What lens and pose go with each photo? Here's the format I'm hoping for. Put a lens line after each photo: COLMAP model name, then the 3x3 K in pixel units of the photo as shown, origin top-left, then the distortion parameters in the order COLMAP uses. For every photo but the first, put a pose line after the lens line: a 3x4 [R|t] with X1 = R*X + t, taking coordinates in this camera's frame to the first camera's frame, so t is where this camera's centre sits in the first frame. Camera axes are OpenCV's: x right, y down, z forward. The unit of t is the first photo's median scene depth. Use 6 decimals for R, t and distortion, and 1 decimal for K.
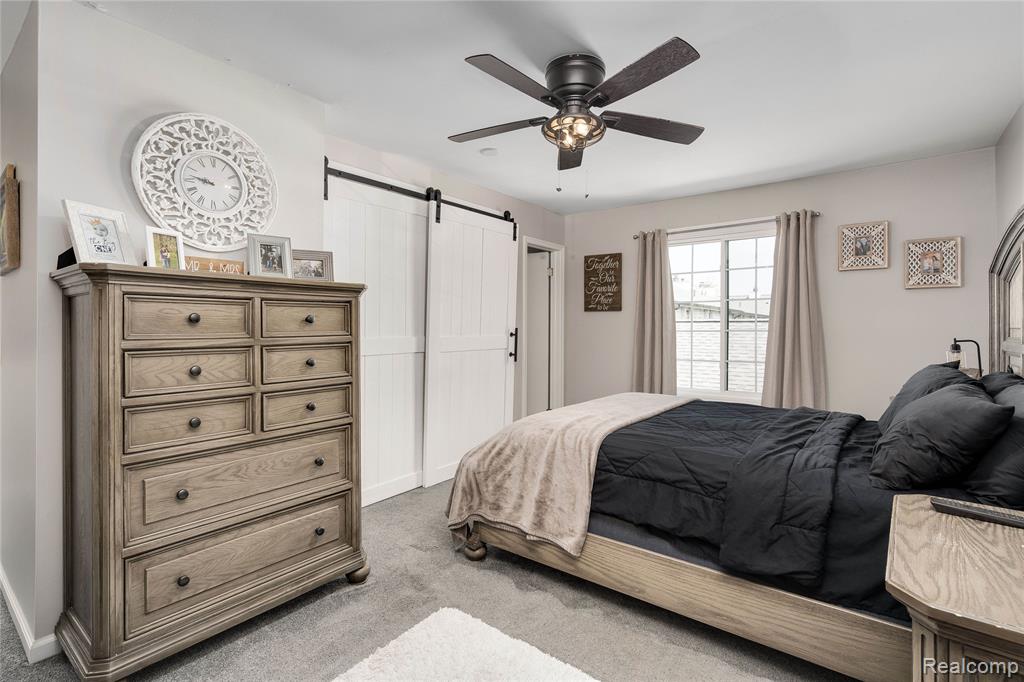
lens RADIAL K [[473.1, 0, 519.0], [0, 473.1, 331.0], [0, 0, 1]] dist [0.001052, 0.000867]
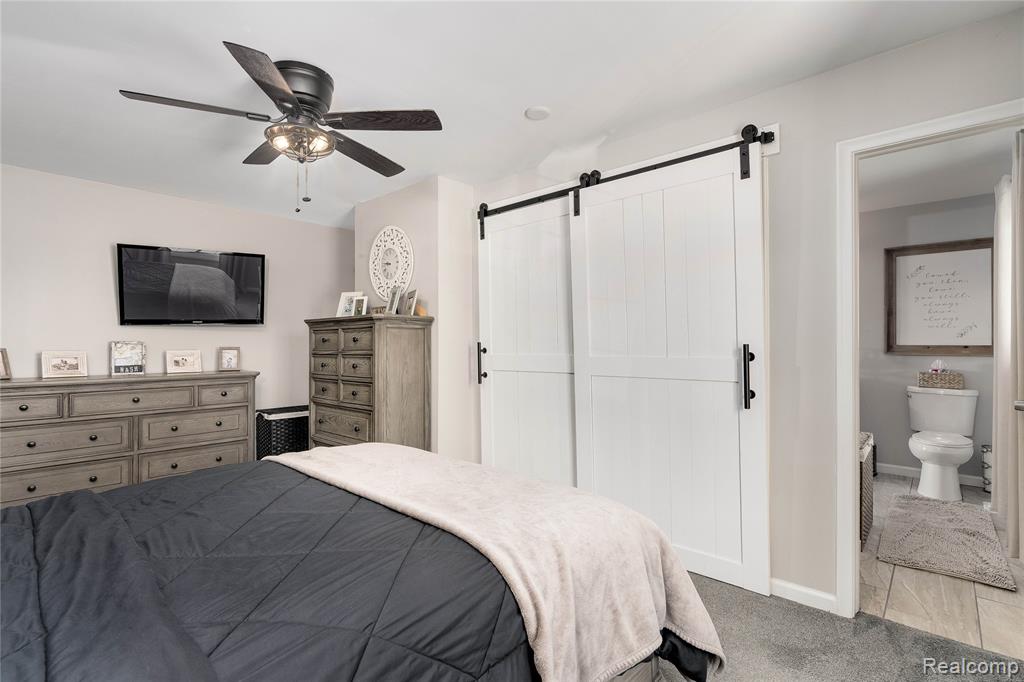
lens RADIAL K [[472.7, 0, 512.0], [0, 472.7, 341.0], [0, 0, 1]] dist [-0.022993, 0.000628]
pose [[-0.077484, -0.002702, -0.996990, 0.687643], [-0.003478, 0.999991, -0.002440, -0.010159], [0.996988, 0.003278, -0.077493, 1.004941]]
